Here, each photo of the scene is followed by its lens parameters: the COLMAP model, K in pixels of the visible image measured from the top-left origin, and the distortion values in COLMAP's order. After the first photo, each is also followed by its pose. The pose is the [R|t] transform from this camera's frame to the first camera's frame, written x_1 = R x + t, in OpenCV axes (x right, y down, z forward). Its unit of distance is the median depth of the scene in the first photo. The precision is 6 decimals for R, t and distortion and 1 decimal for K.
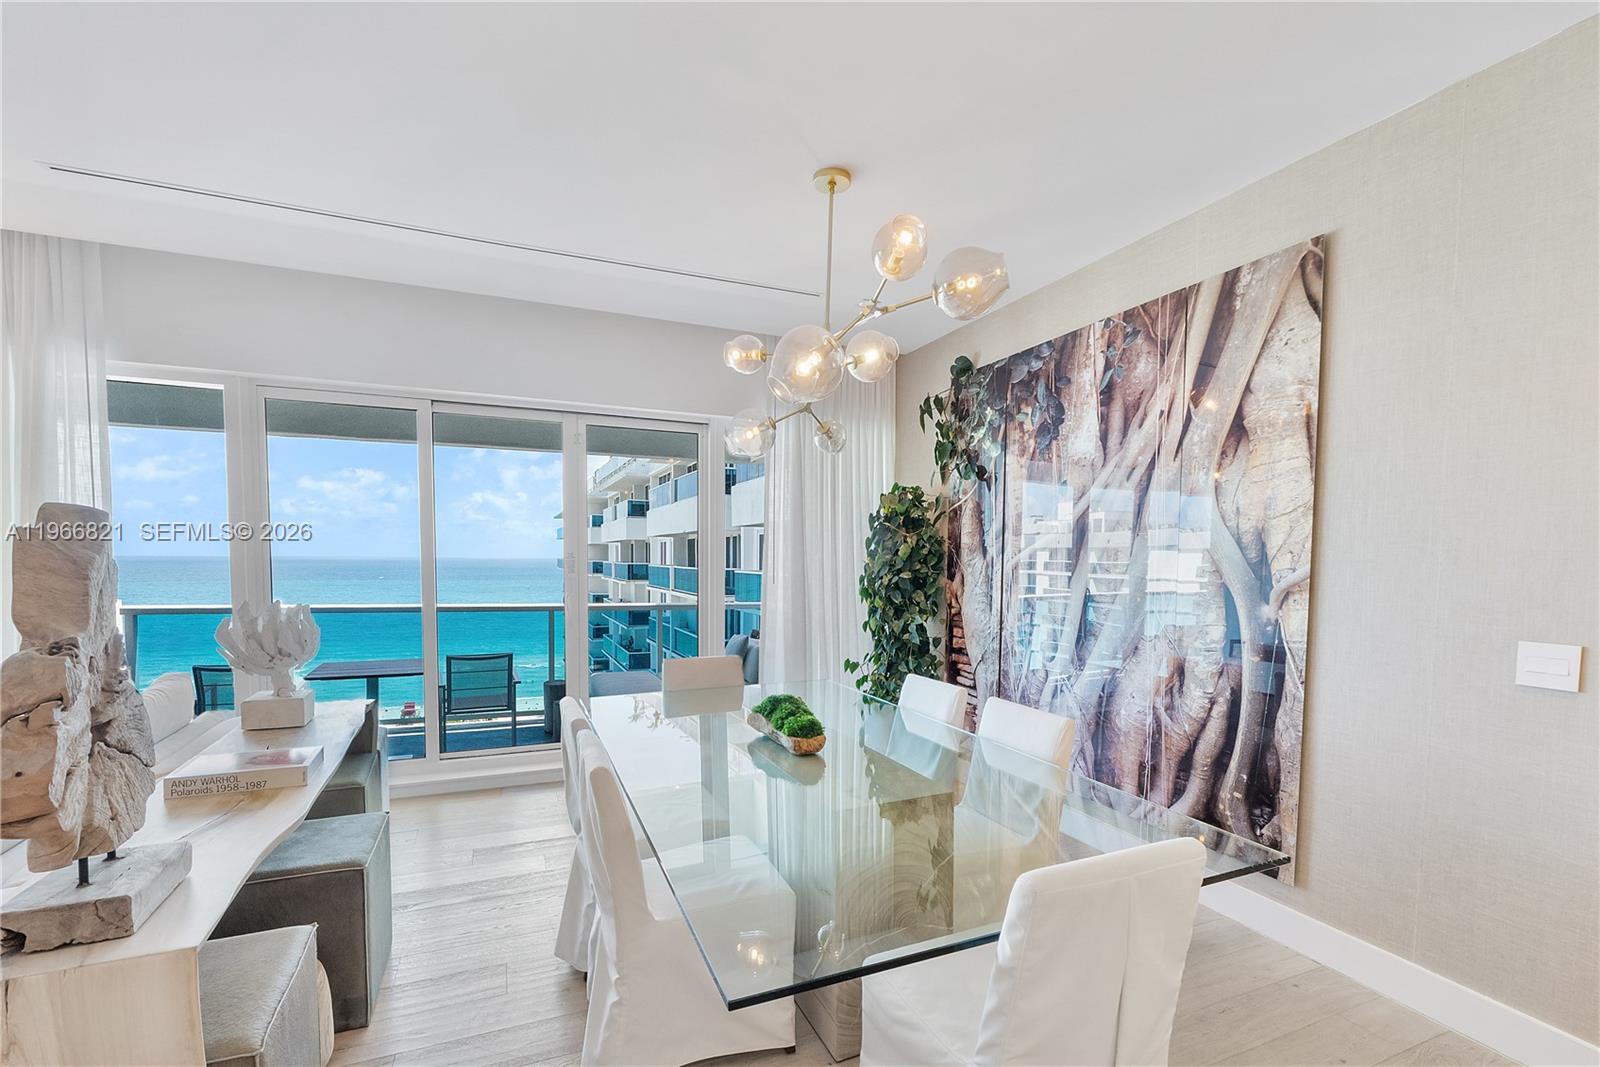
lens RADIAL K [[703.8, 0, 812.3], [0, 703.8, 602.3], [0, 0, 1]] dist [-0.003893, -0.000495]
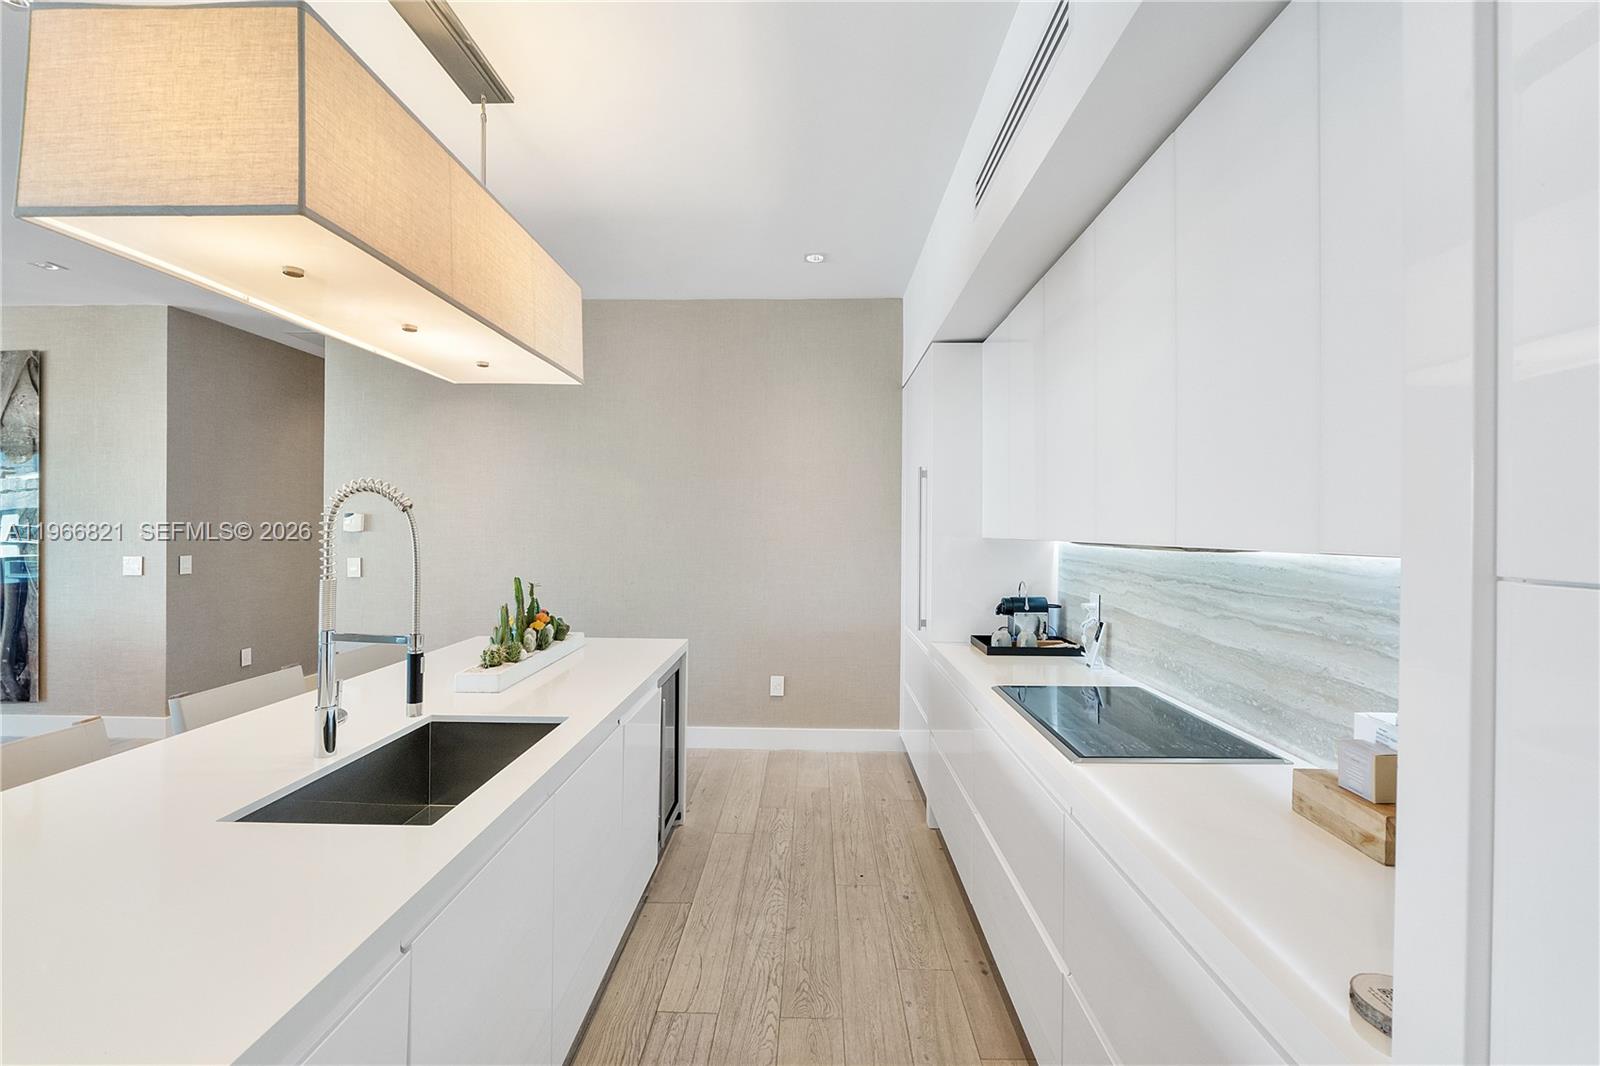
lens RADIAL K [[698.4, 0, 797.6], [0, 698.4, 529.1], [0, 0, 1]] dist [-0.003545, -0.000642]
pose [[0.429985, -0.010329, 0.902777, -0.058215], [0.056987, 0.998251, -0.015721, 0.067200], [-0.901036, 0.058206, 0.429821, -1.056470]]
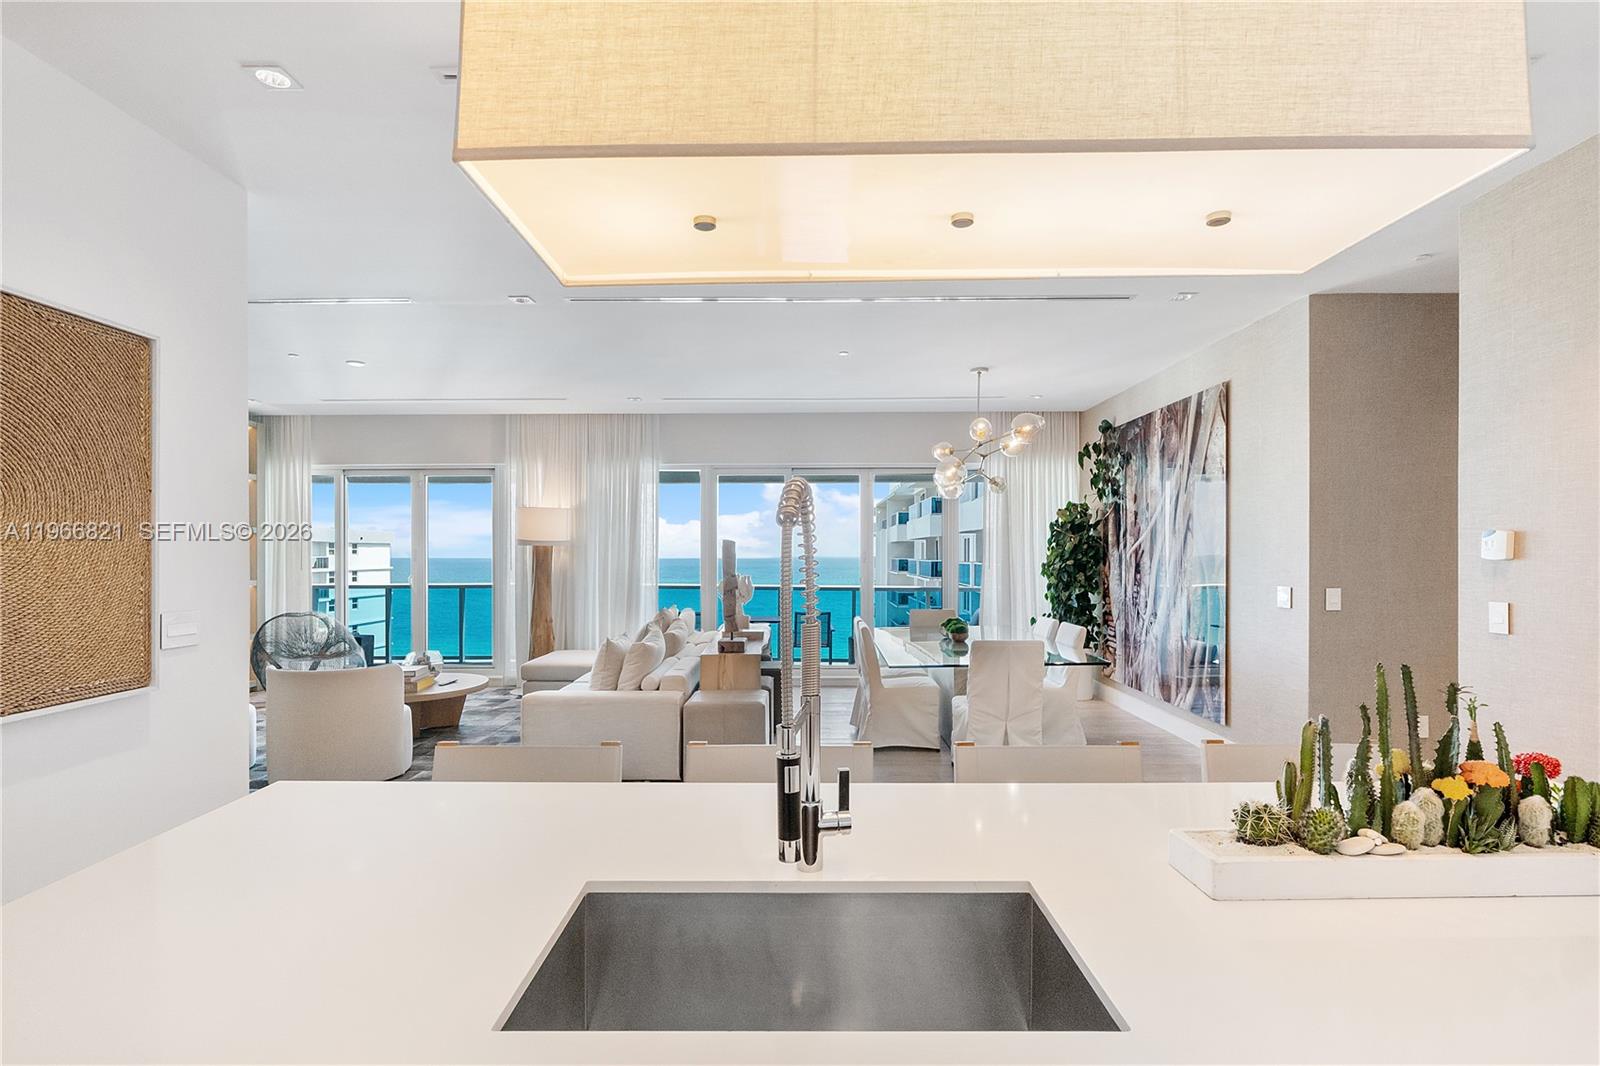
lens RADIAL K [[786.6, 0, 798.6], [0, 786.6, 555.0], [0, 0, 1]] dist [-0.002638, -0.000711]
pose [[0.907609, -0.010987, -0.419673, 0.365019], [-0.015445, 0.998107, -0.059532, 0.065095], [0.419532, 0.060514, 0.905721, -0.923659]]
